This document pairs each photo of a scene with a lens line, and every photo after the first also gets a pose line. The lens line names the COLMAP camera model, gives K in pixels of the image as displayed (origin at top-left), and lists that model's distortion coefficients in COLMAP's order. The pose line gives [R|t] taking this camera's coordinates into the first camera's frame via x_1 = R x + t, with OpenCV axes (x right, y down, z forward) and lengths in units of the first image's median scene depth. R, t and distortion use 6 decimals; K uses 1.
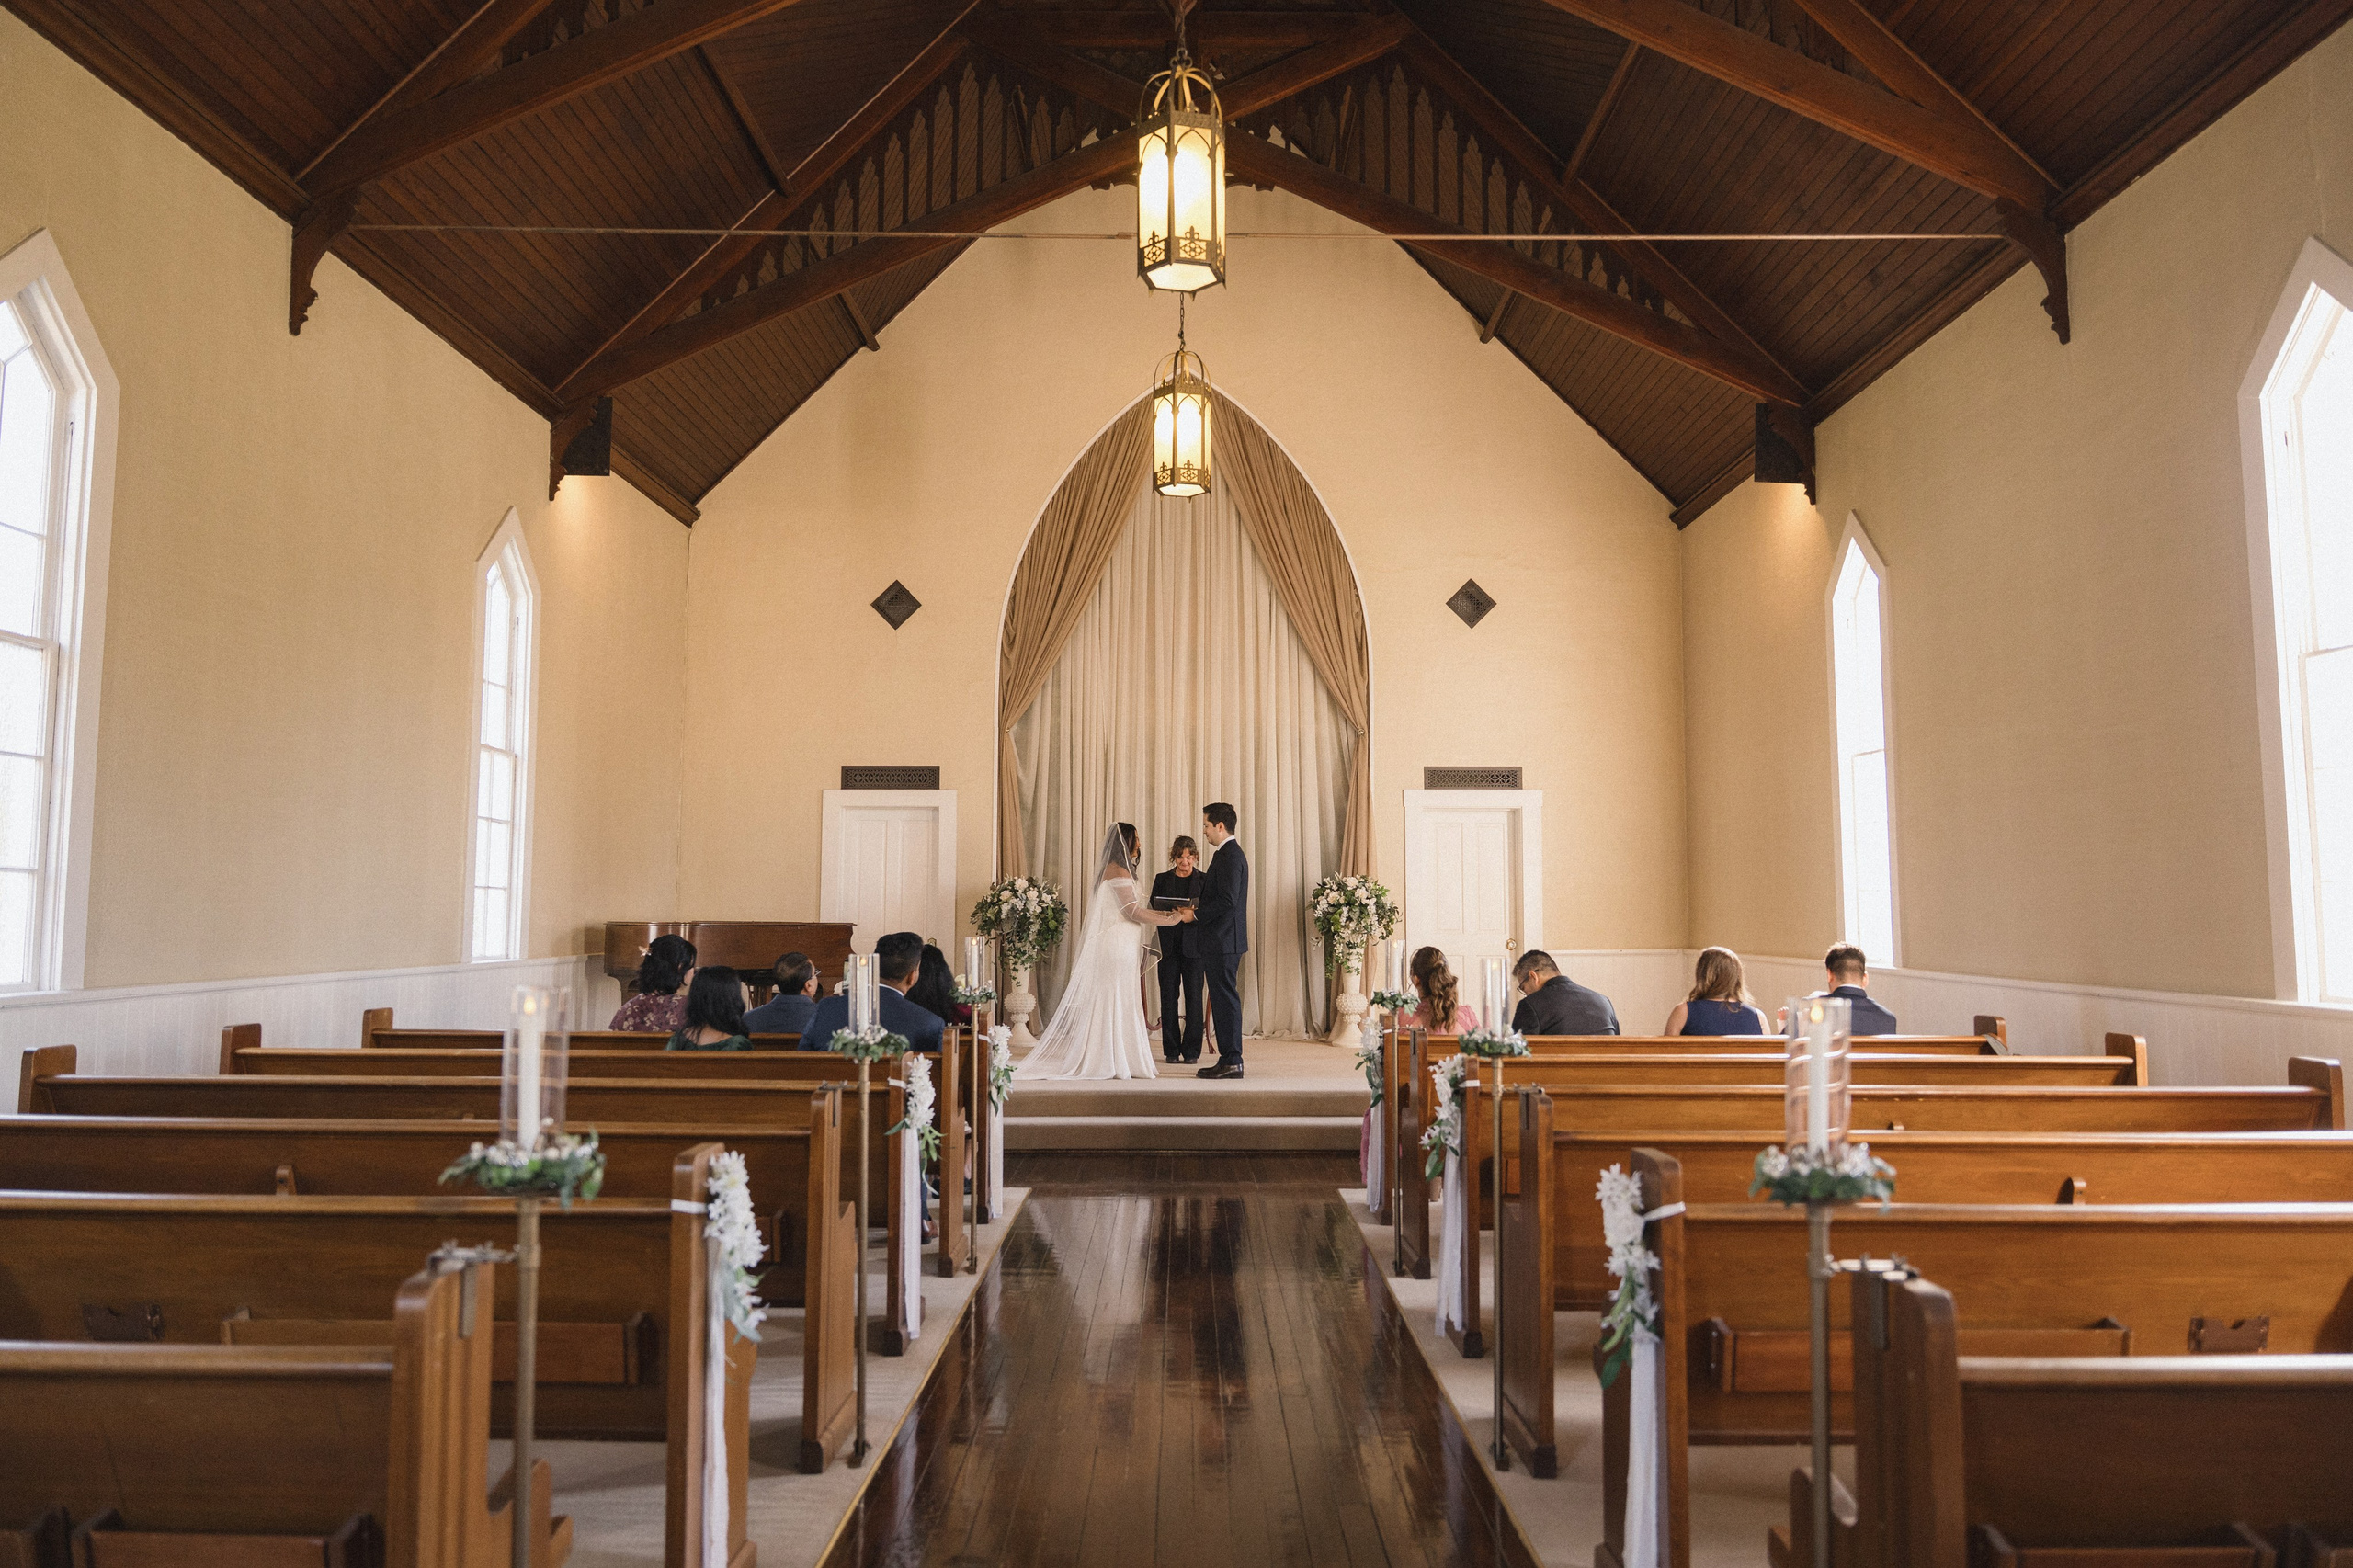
lens RADIAL K [[1641.3, 0, 1176.5], [0, 1641.3, 784.0], [0, 0, 1]] dist [-0.000420, 0.001603]
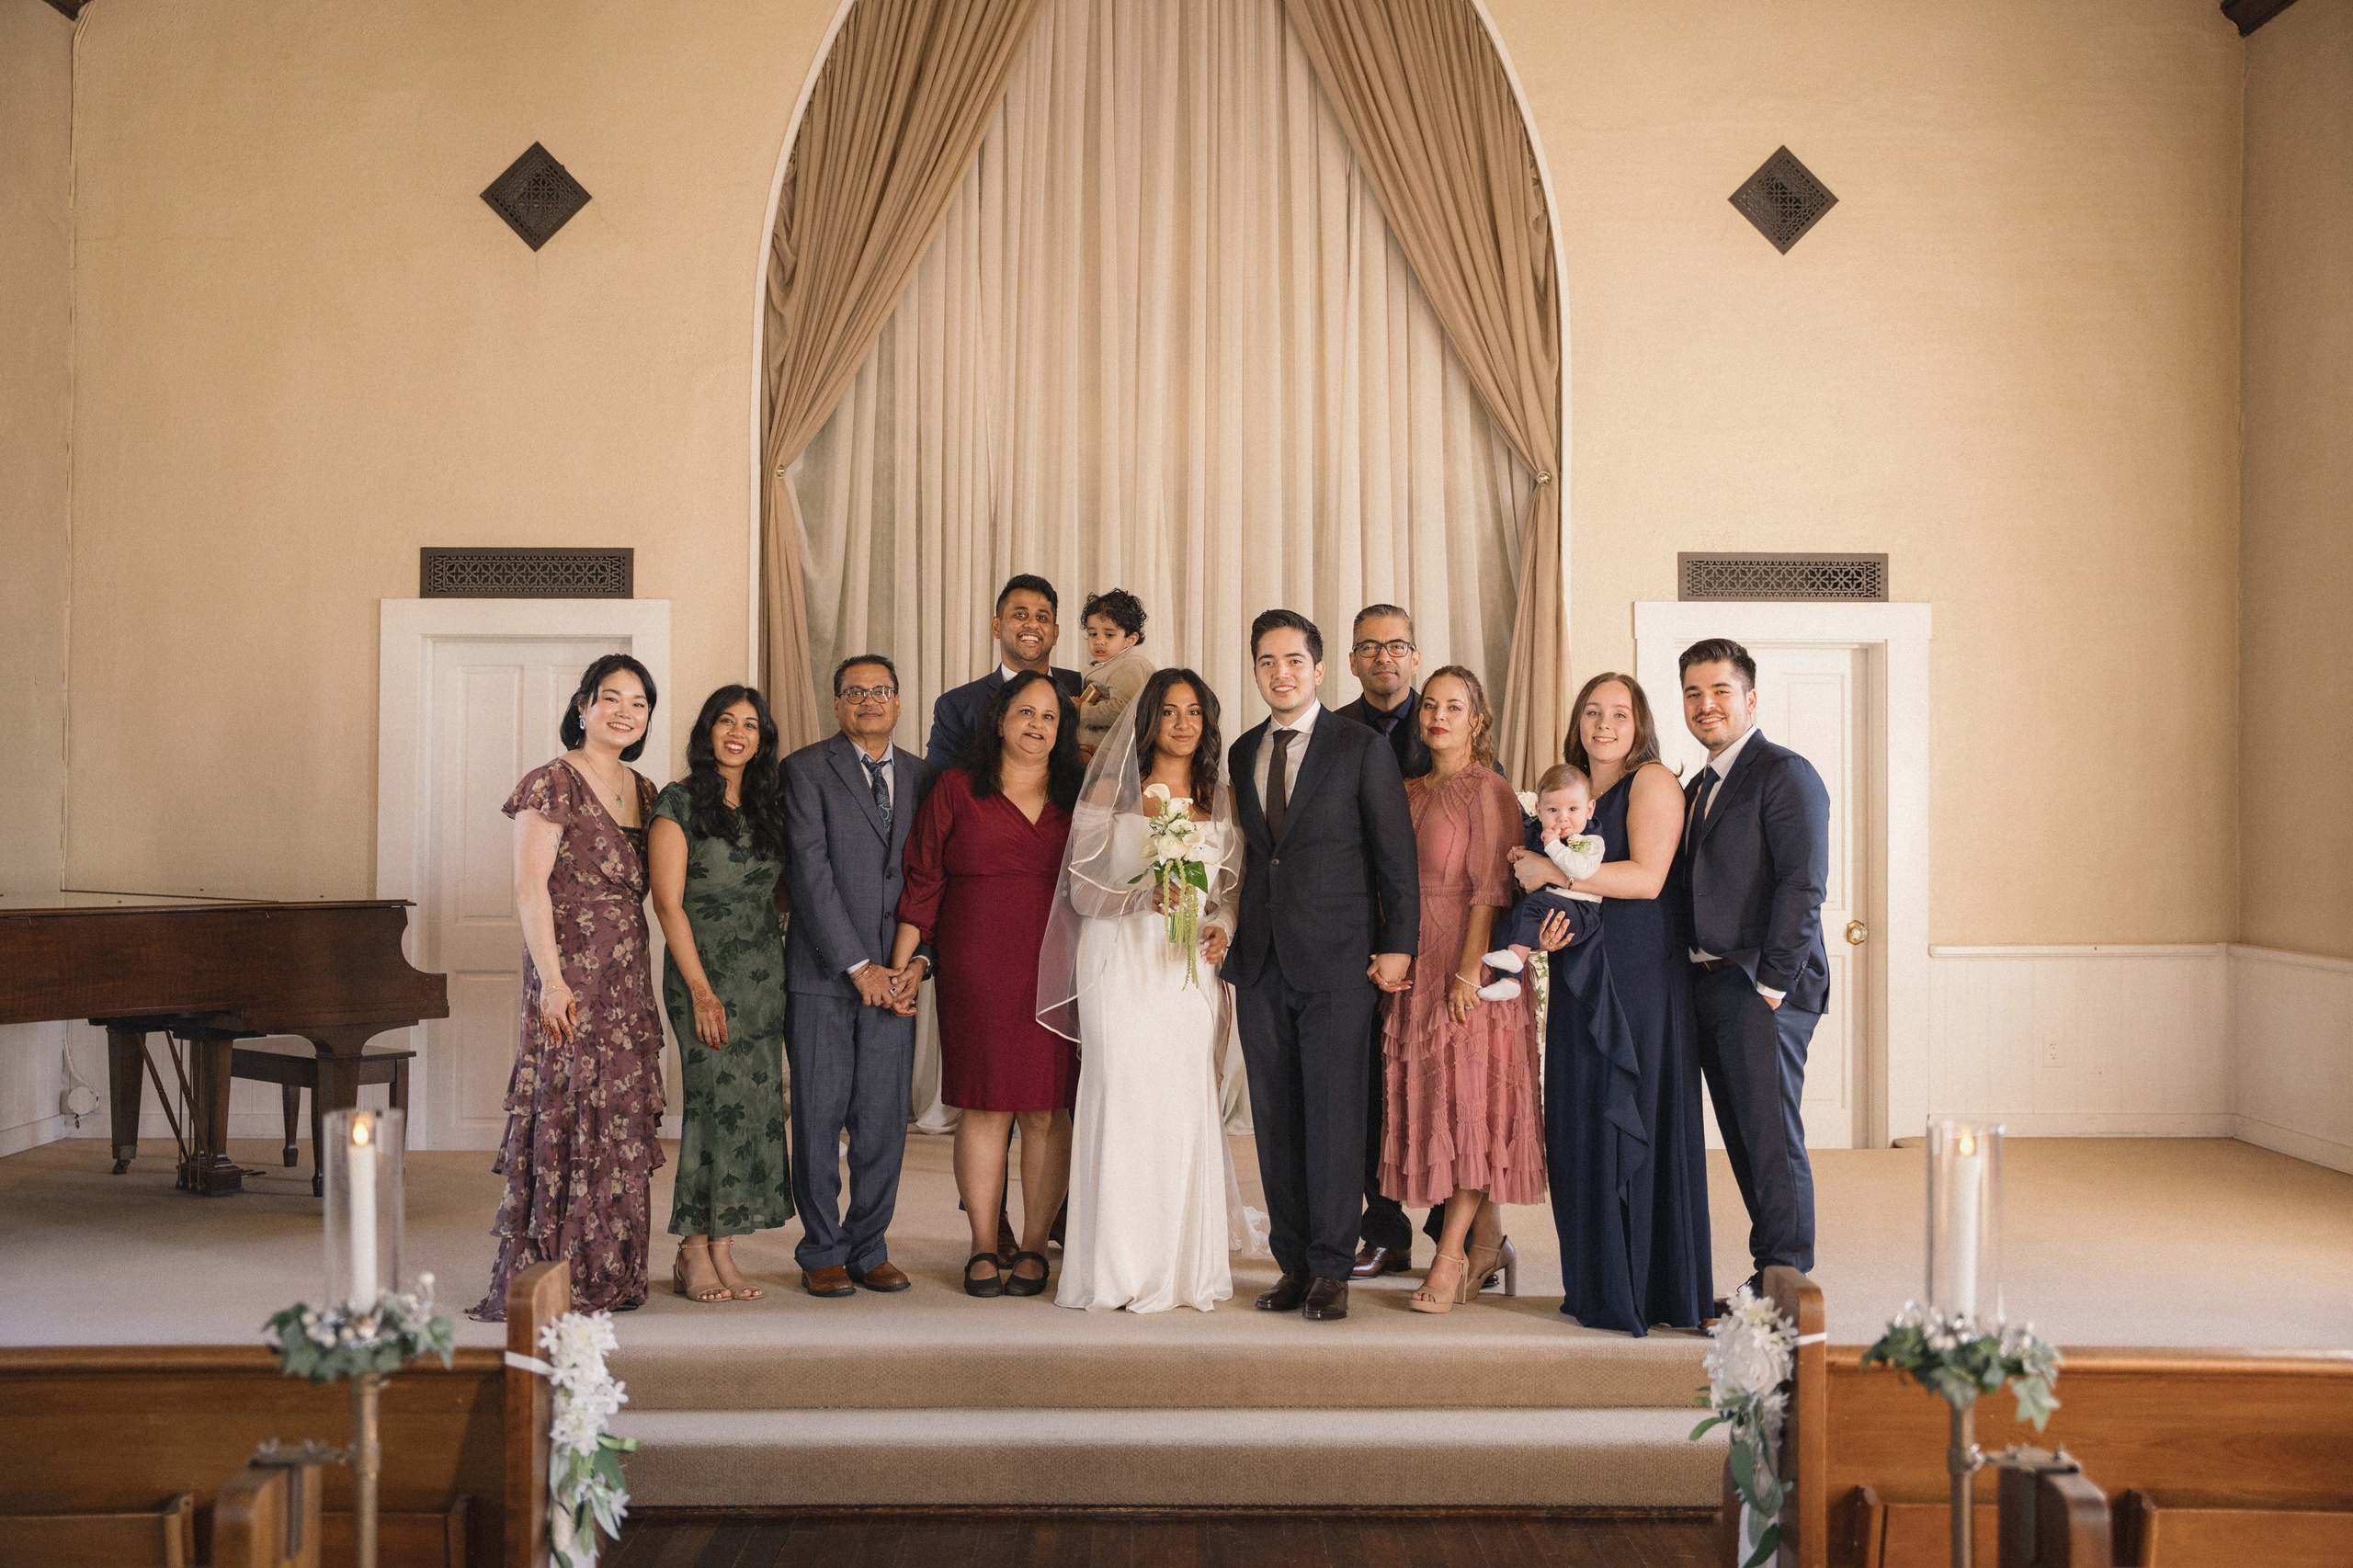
lens RADIAL K [[2498.1, 0, 1176.5], [0, 2498.1, 784.0], [0, 0, 1]] dist [-0.027239, -0.005952]
pose [[0.999938, 0.001683, 0.011017, 0.001027], [-0.002440, 0.997613, 0.069011, 0.006514], [-0.010874, -0.069034, 0.997555, 0.296904]]
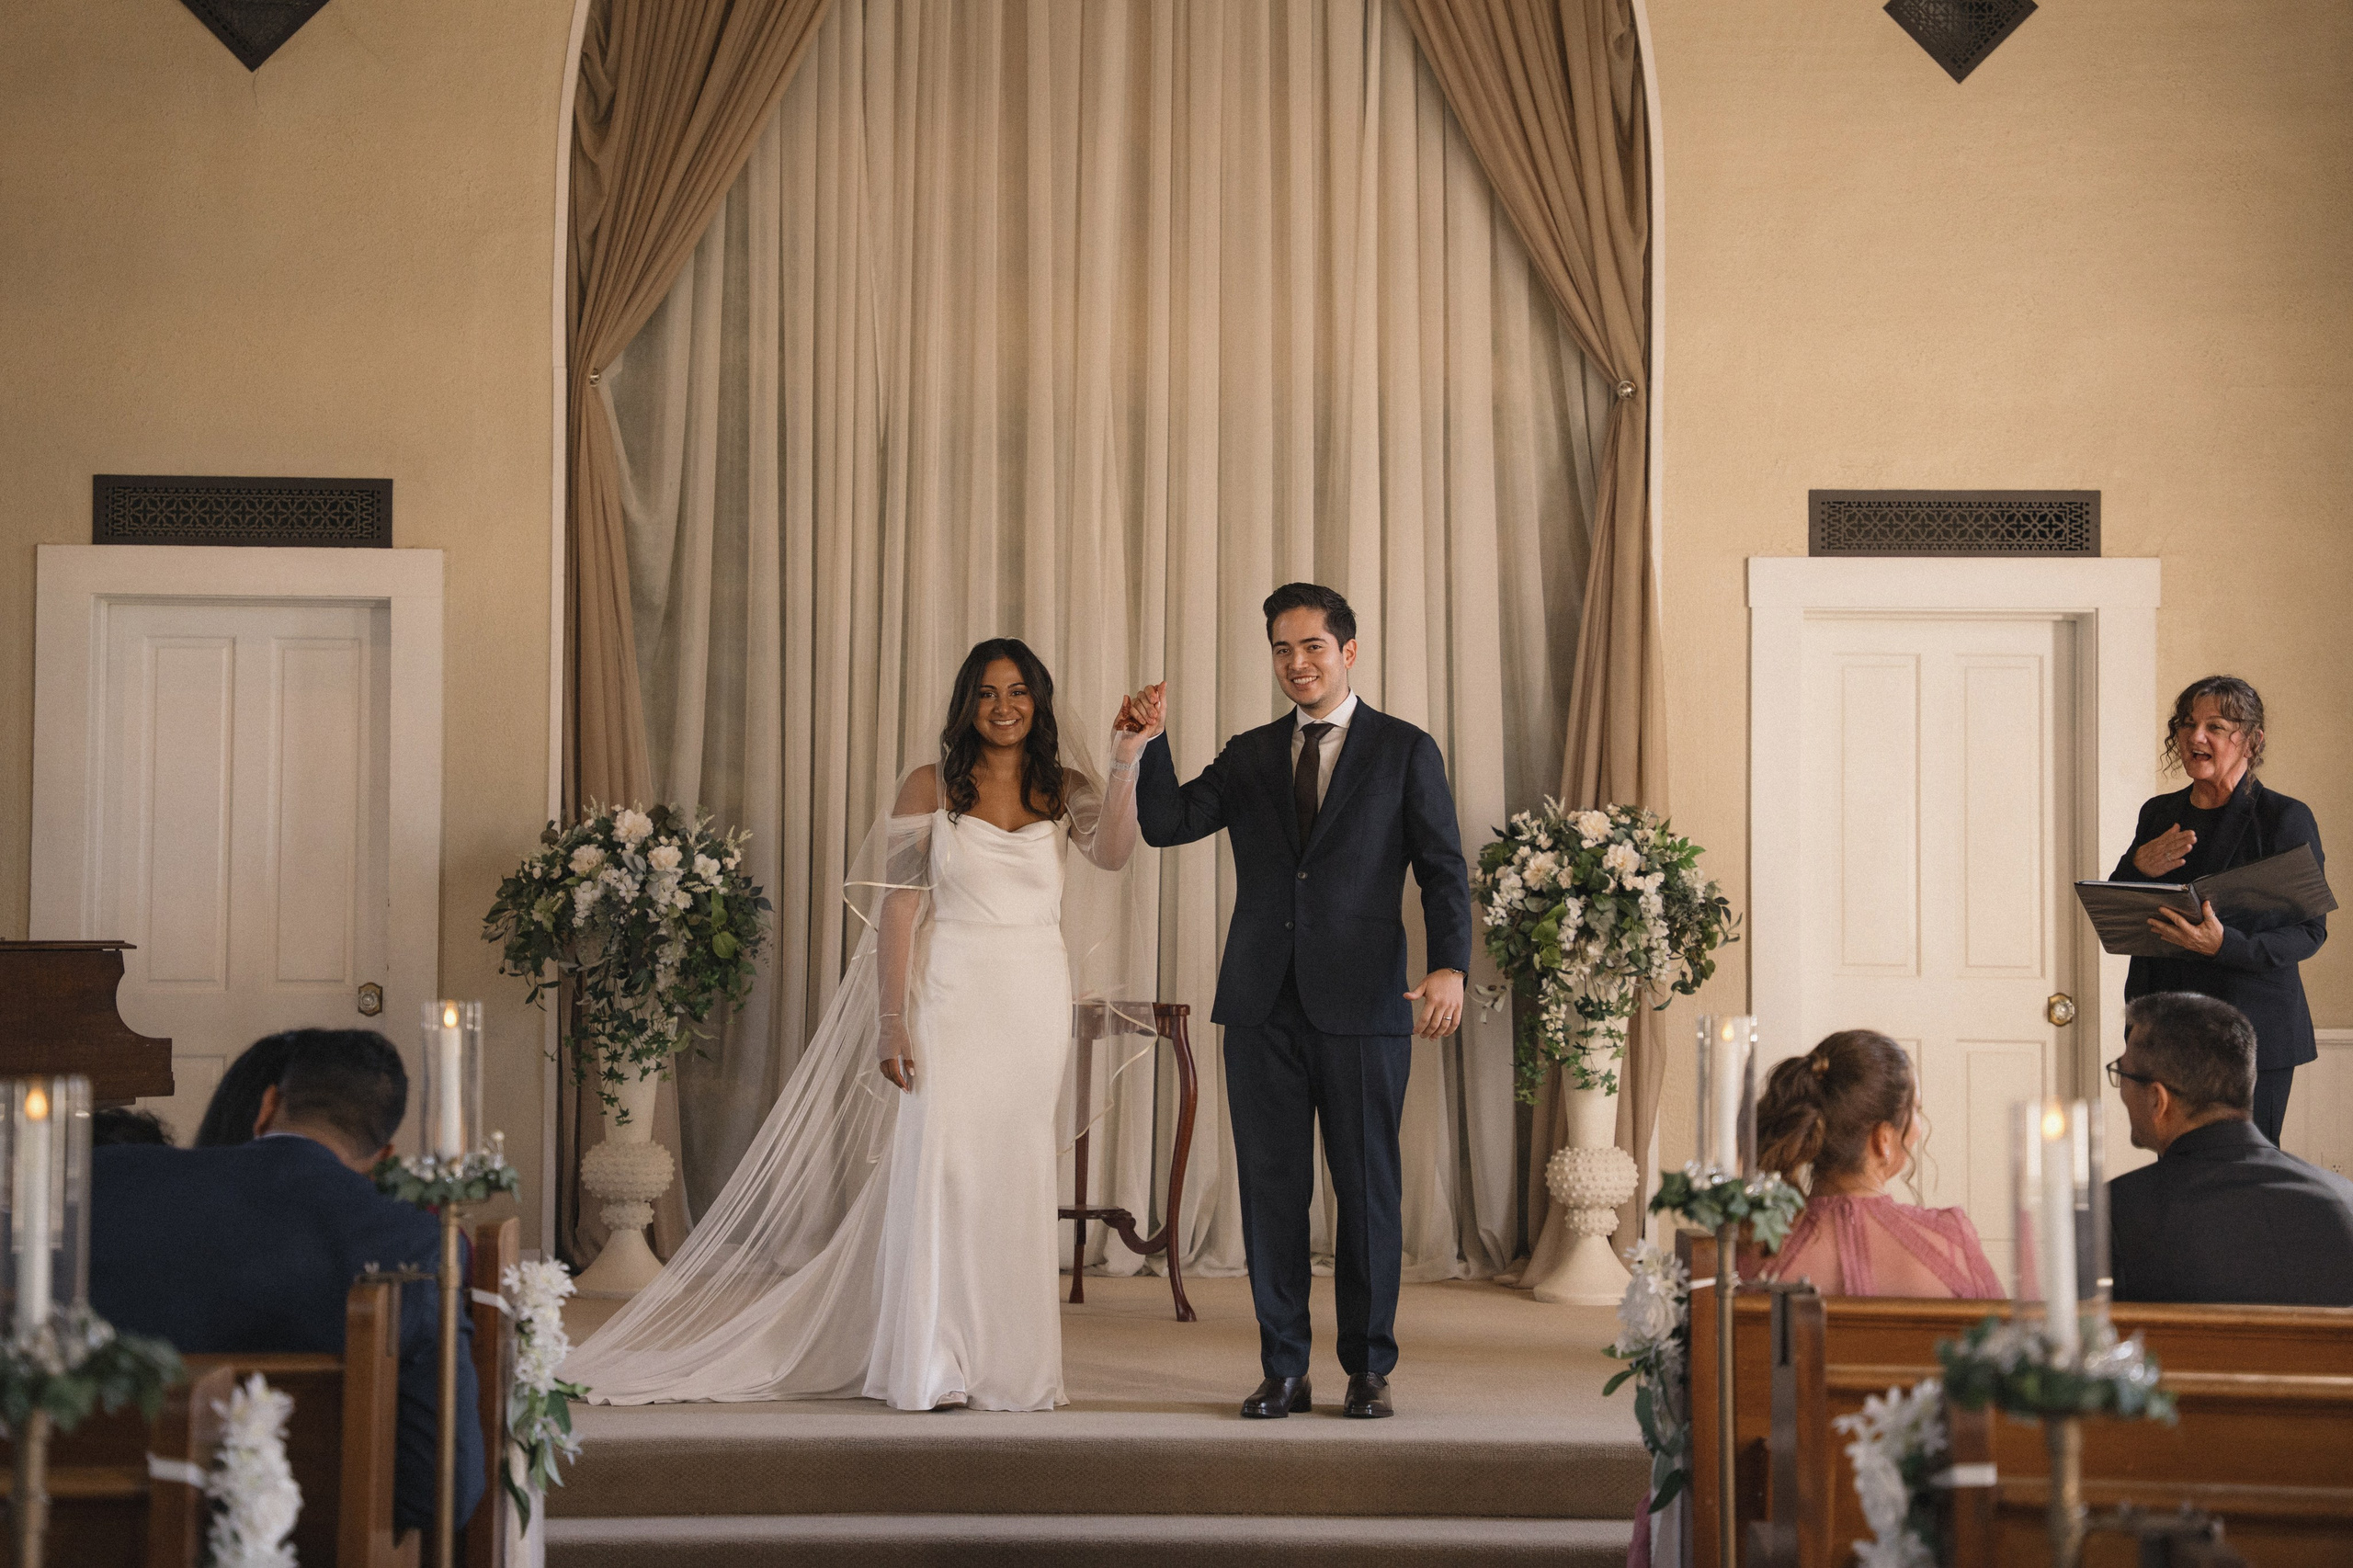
lens RADIAL K [[4573.2, 0, 1168.8], [0, 4573.2, 754.6], [0, 0, 1]] dist [0.261959, 0.509864]
pose [[0.999884, 0.005307, 0.014254, 0.003580], [-0.005980, 0.998848, 0.047621, -0.000417], [-0.013985, -0.047700, 0.998764, 0.039322]]
